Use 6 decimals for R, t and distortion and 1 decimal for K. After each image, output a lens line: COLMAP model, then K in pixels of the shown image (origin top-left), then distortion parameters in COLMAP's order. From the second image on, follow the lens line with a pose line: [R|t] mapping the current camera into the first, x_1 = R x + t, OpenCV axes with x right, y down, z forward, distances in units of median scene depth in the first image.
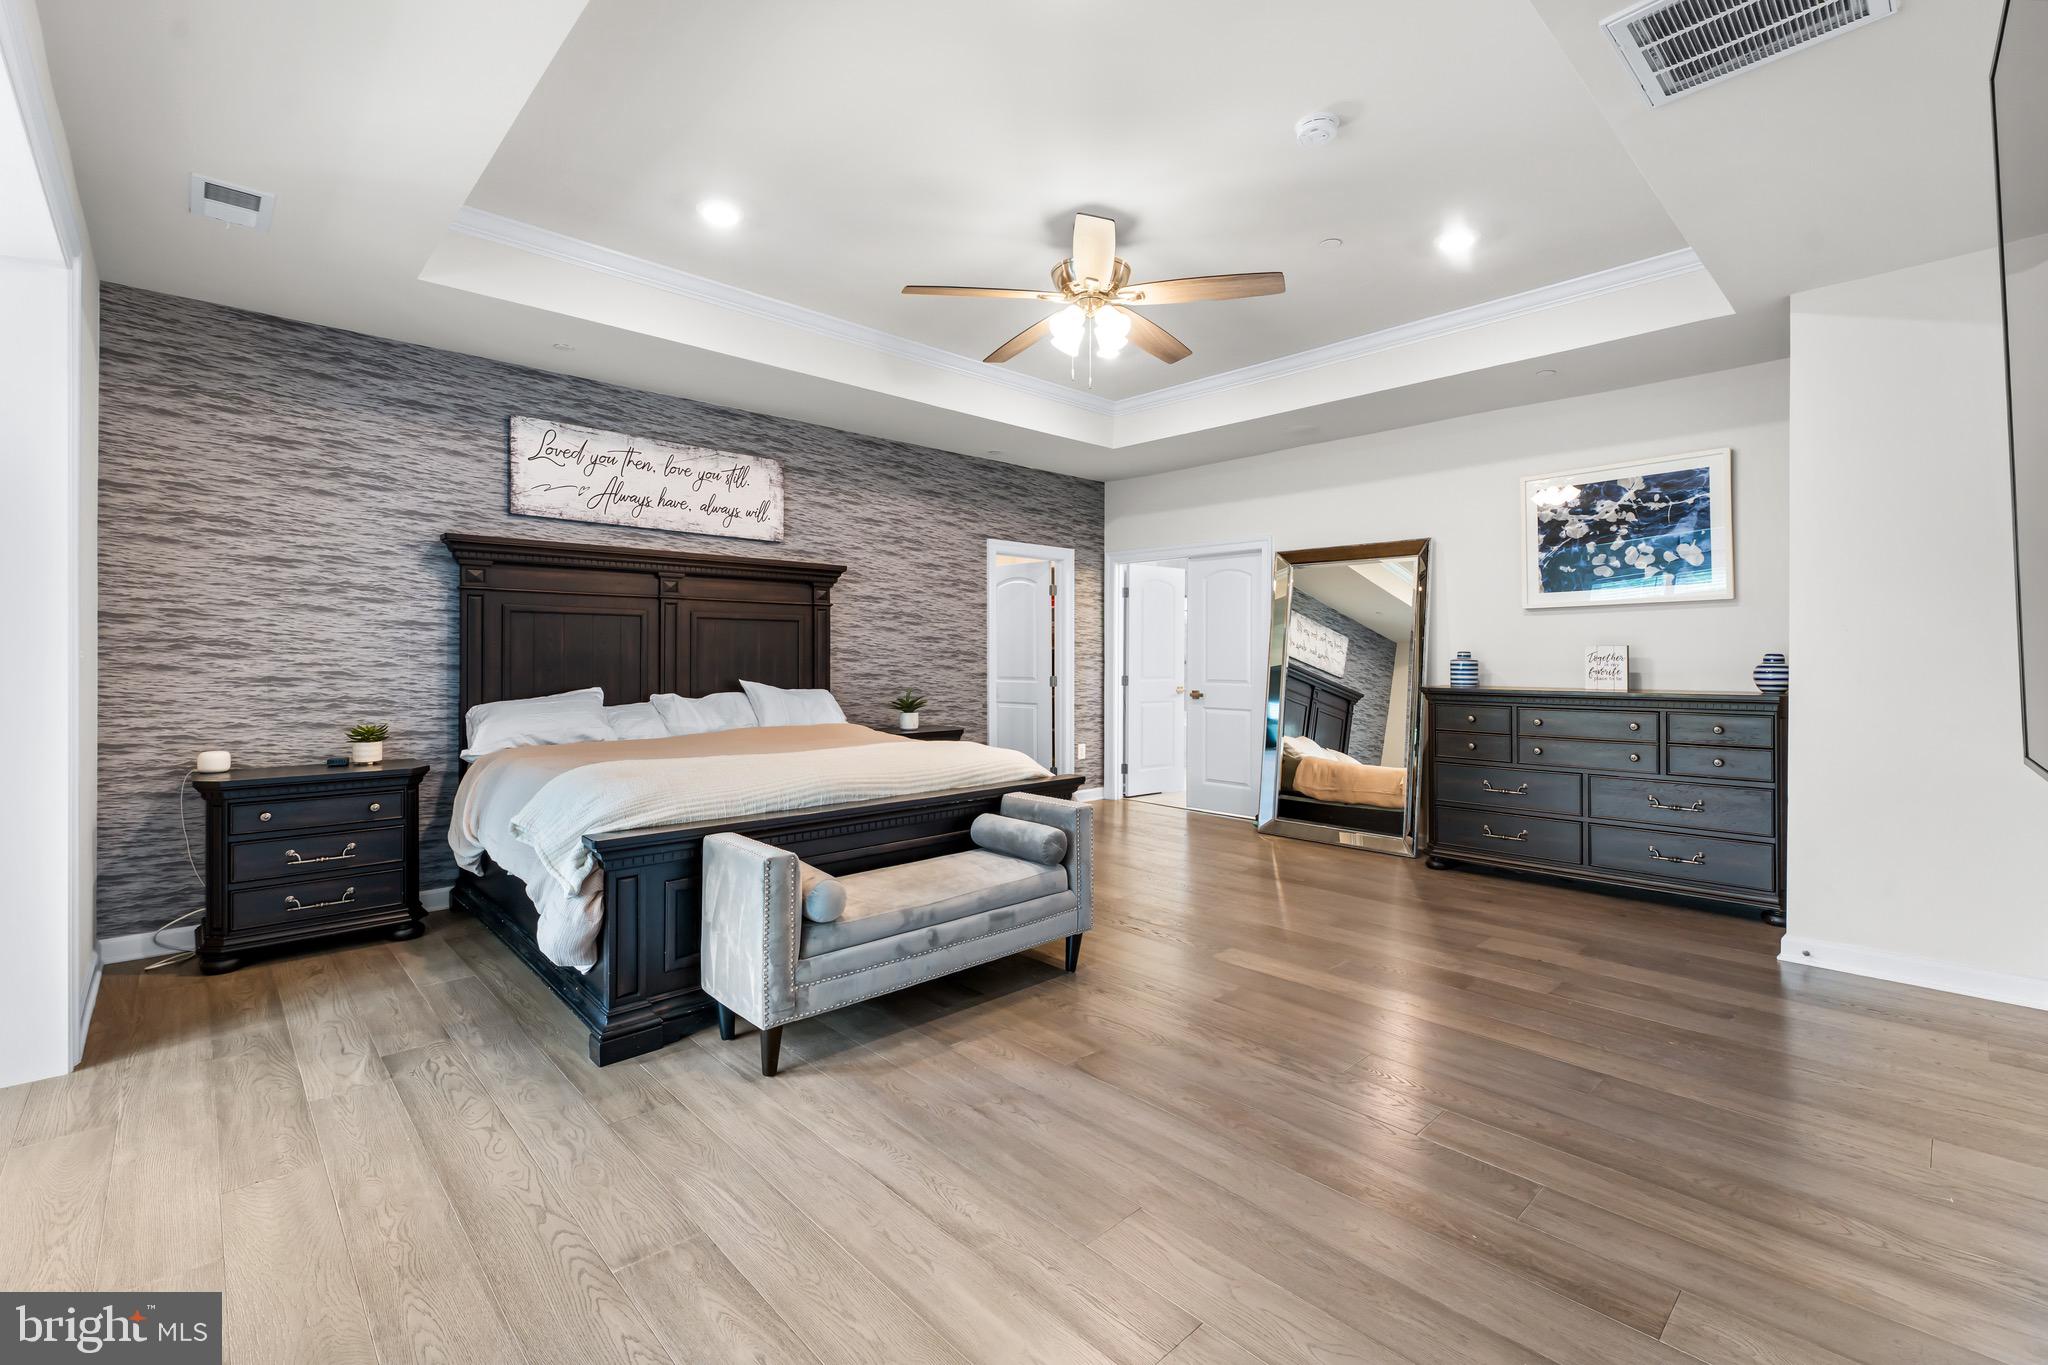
lens RADIAL K [[886.9, 0, 1041.4], [0, 886.9, 645.2], [0, 0, 1]] dist [0.000935, -0.001313]
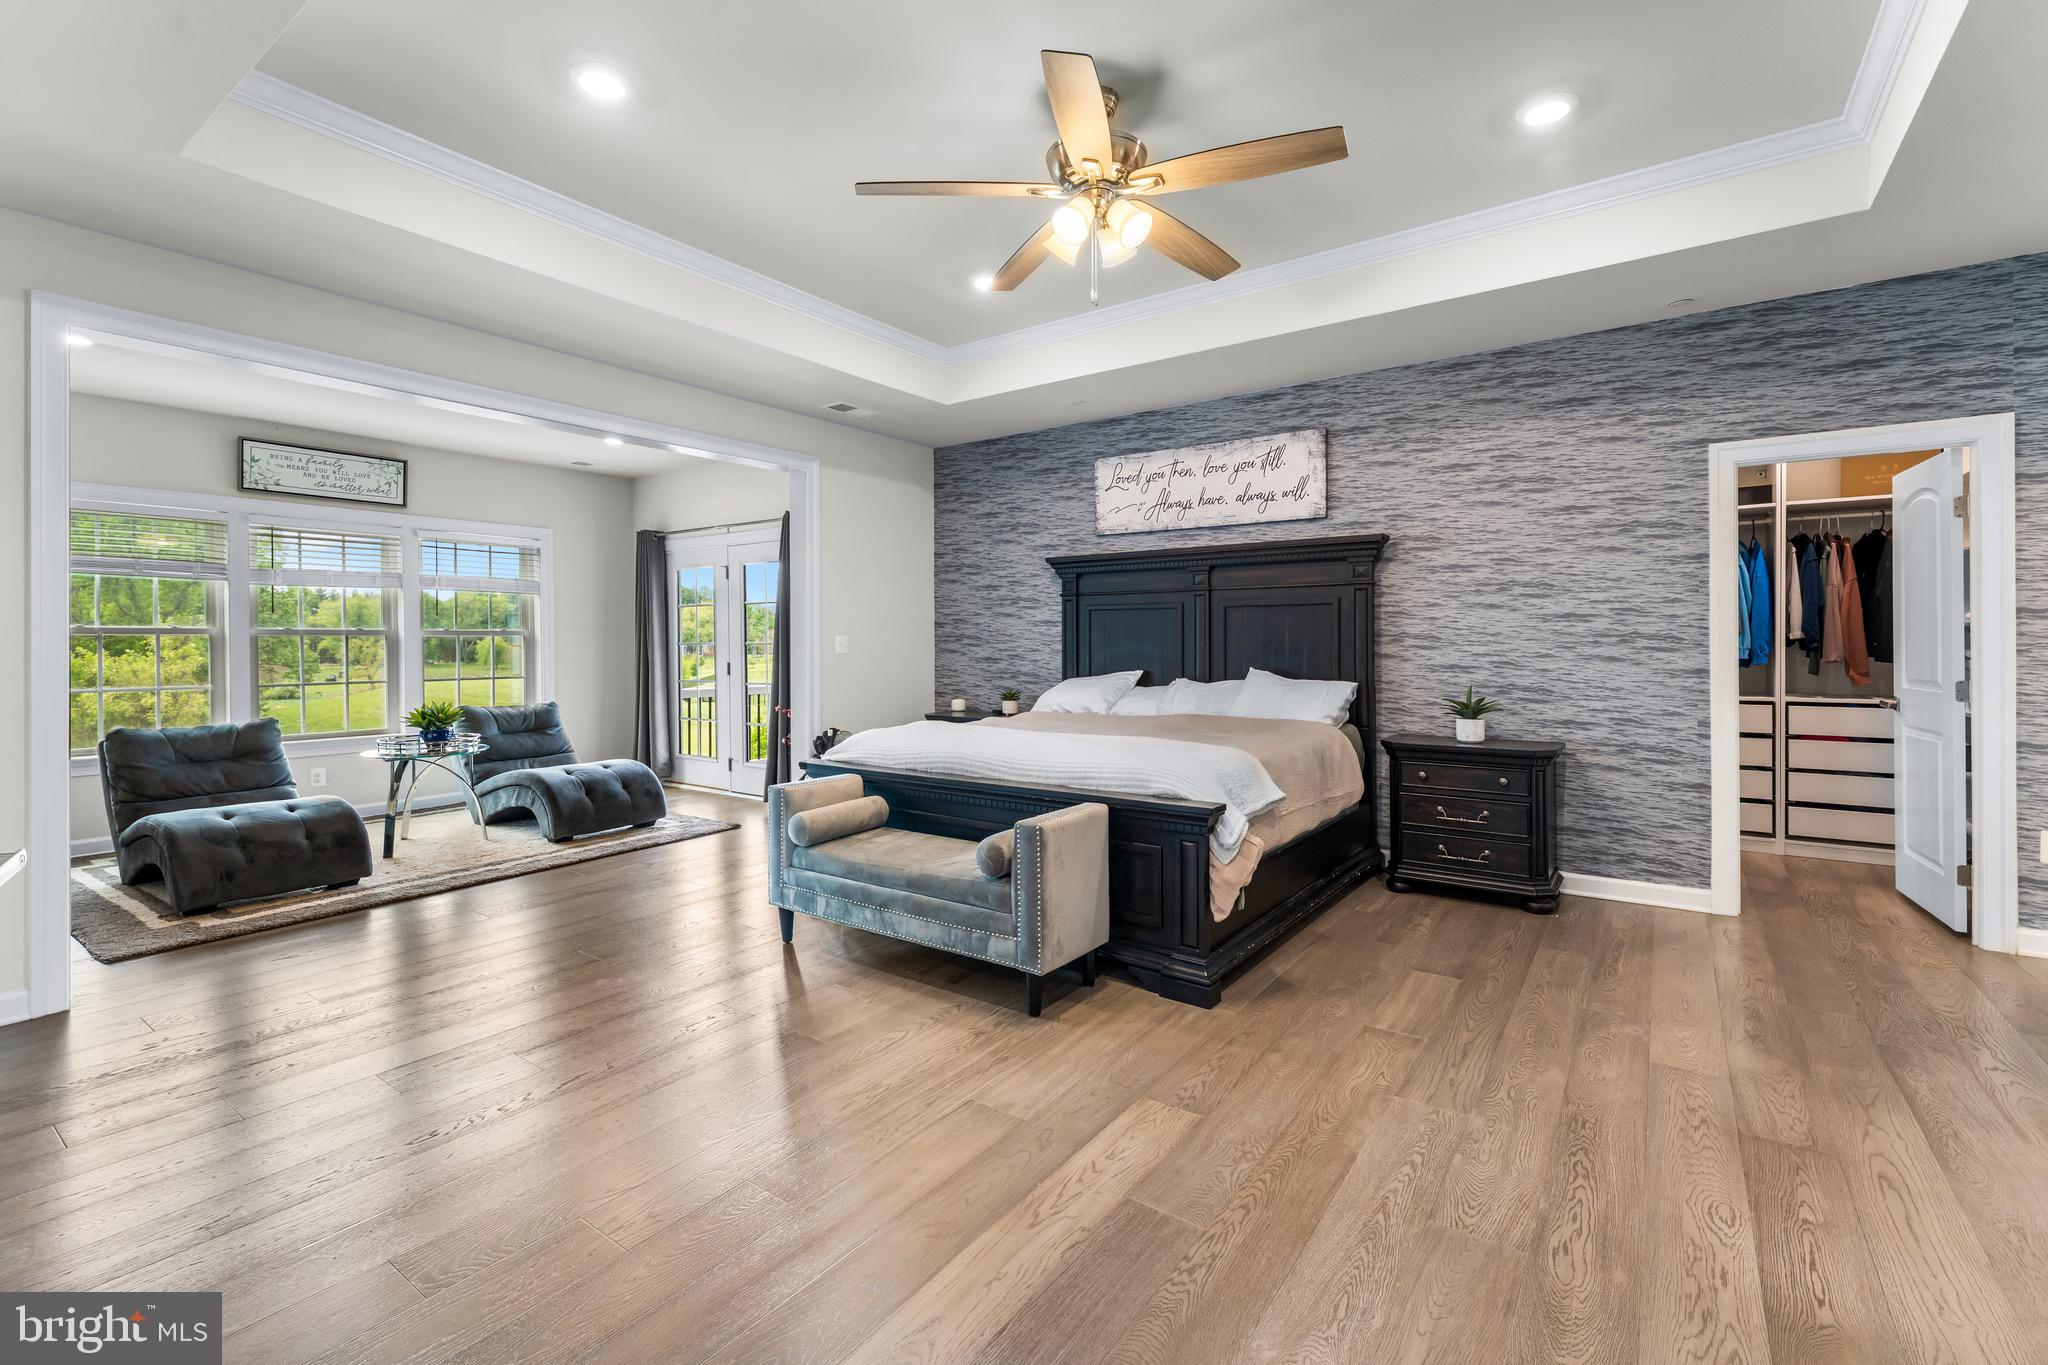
lens RADIAL K [[886.9, 0, 1023.6], [0, 886.9, 649.1], [0, 0, 1]] dist [0.000935, -0.001313]
pose [[0.181683, -0.000736, -0.983357, 0.561276], [0.013982, 0.999901, 0.001835, 0.012736], [0.983258, -0.014083, 0.181675, 0.551222]]
